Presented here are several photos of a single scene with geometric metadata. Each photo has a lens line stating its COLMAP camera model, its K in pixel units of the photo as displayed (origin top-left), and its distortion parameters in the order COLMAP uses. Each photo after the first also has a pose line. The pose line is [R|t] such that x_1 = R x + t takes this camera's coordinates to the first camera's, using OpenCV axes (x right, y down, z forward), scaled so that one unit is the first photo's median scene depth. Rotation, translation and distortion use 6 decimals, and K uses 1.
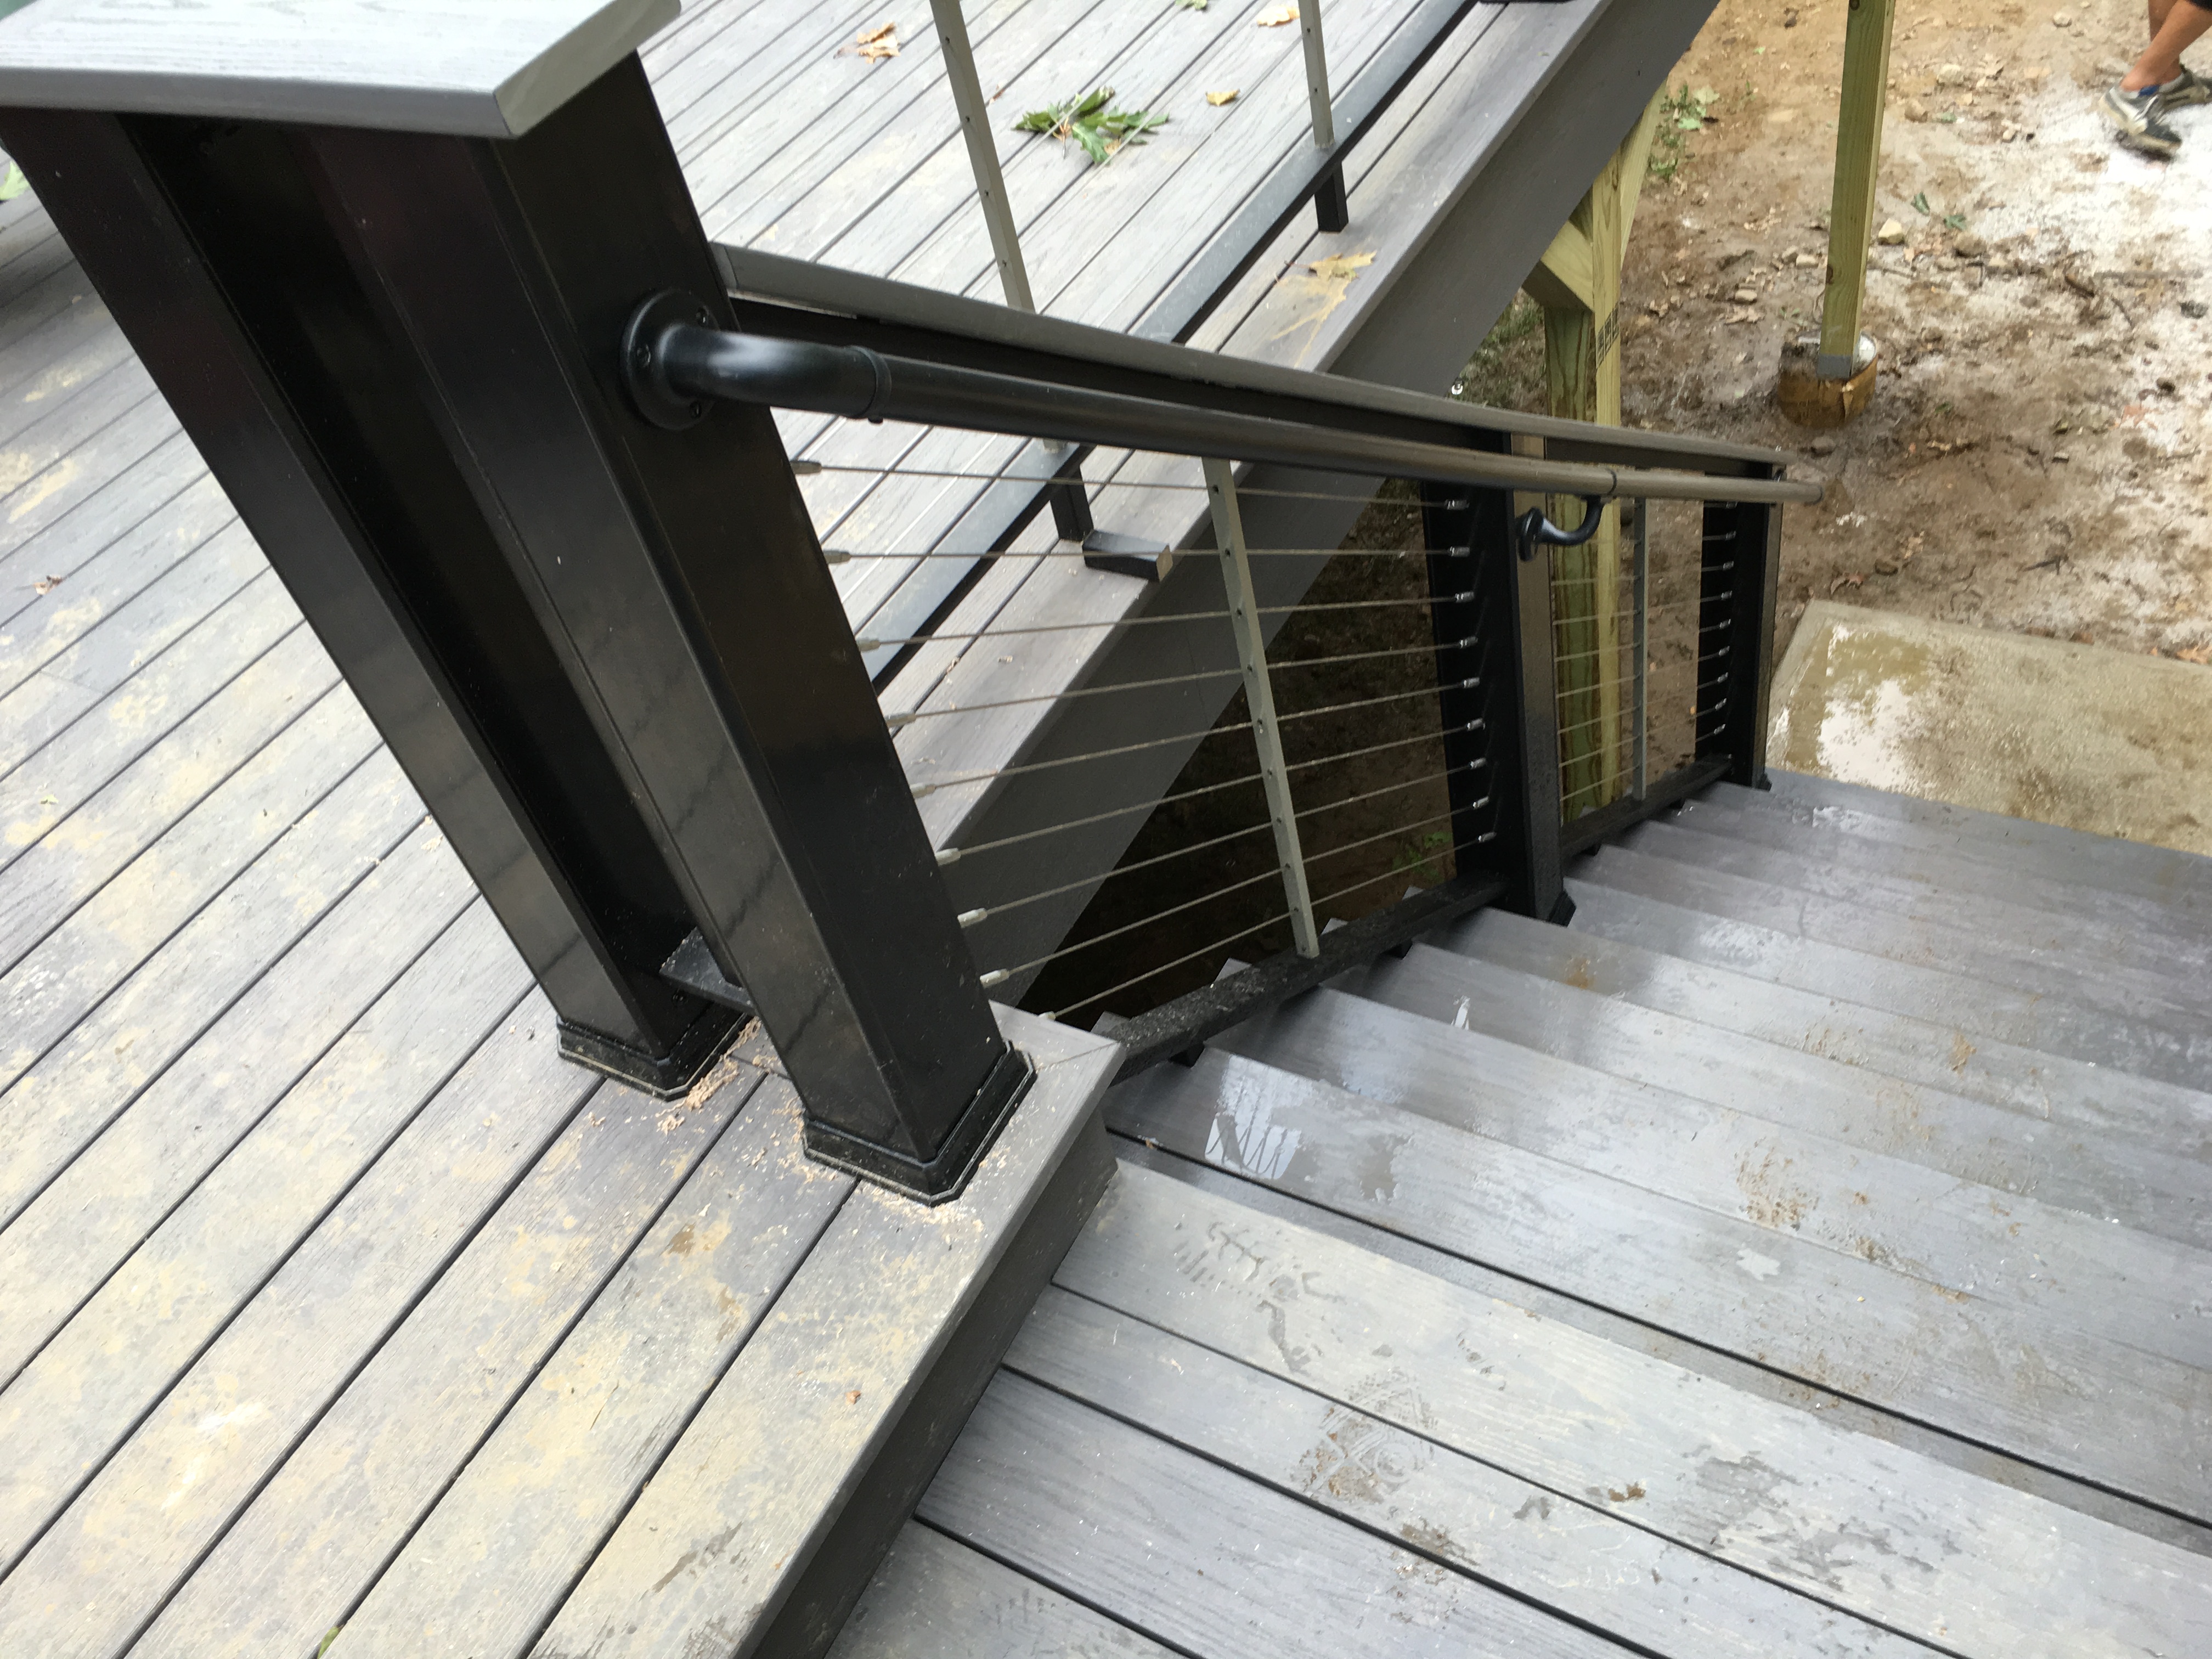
lens RADIAL K [[1865.4, 0, 1104.2], [0, 1865.4, 835.4], [0, 0, 1]] dist [0.071465, -0.099425]
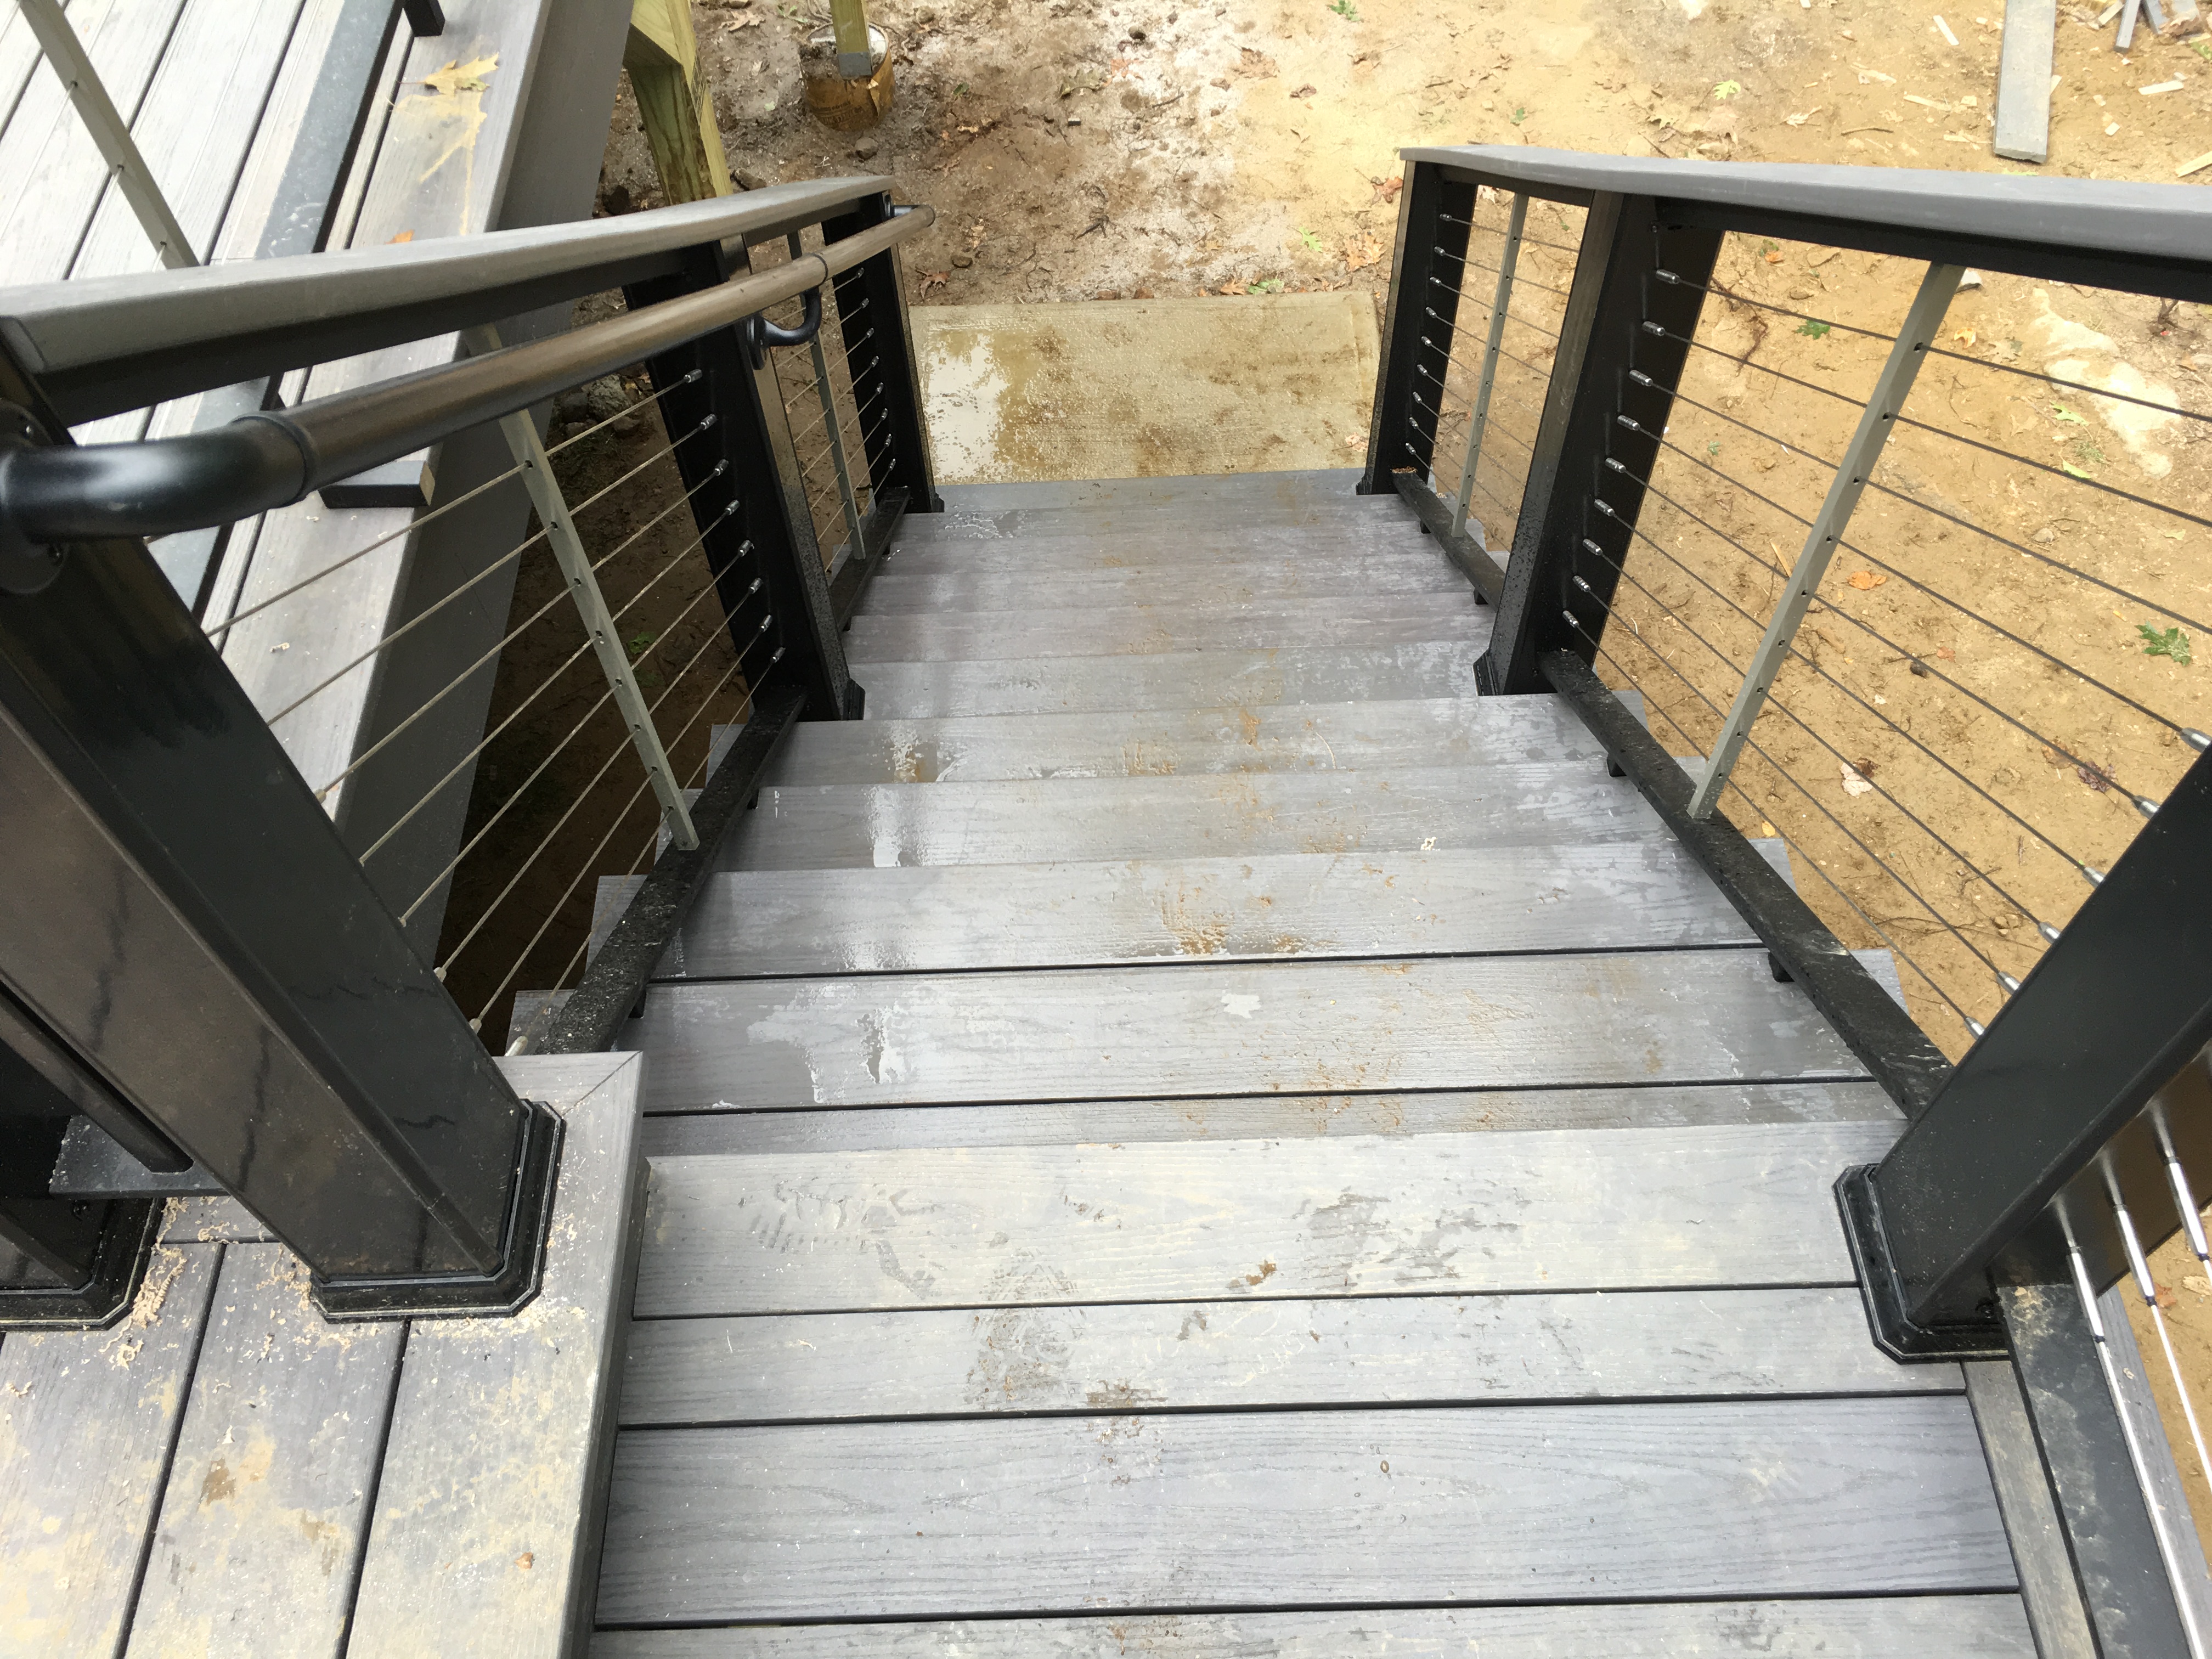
lens RADIAL K [[1865.4, 0, 1096.7], [0, 1865.4, 832.0], [0, 0, 1]] dist [0.071465, -0.099425]
pose [[0.850535, -0.325446, 0.413130, -0.082243], [0.262256, 0.943359, 0.203215, -0.065004], [-0.455865, -0.064495, 0.887709, 0.066103]]
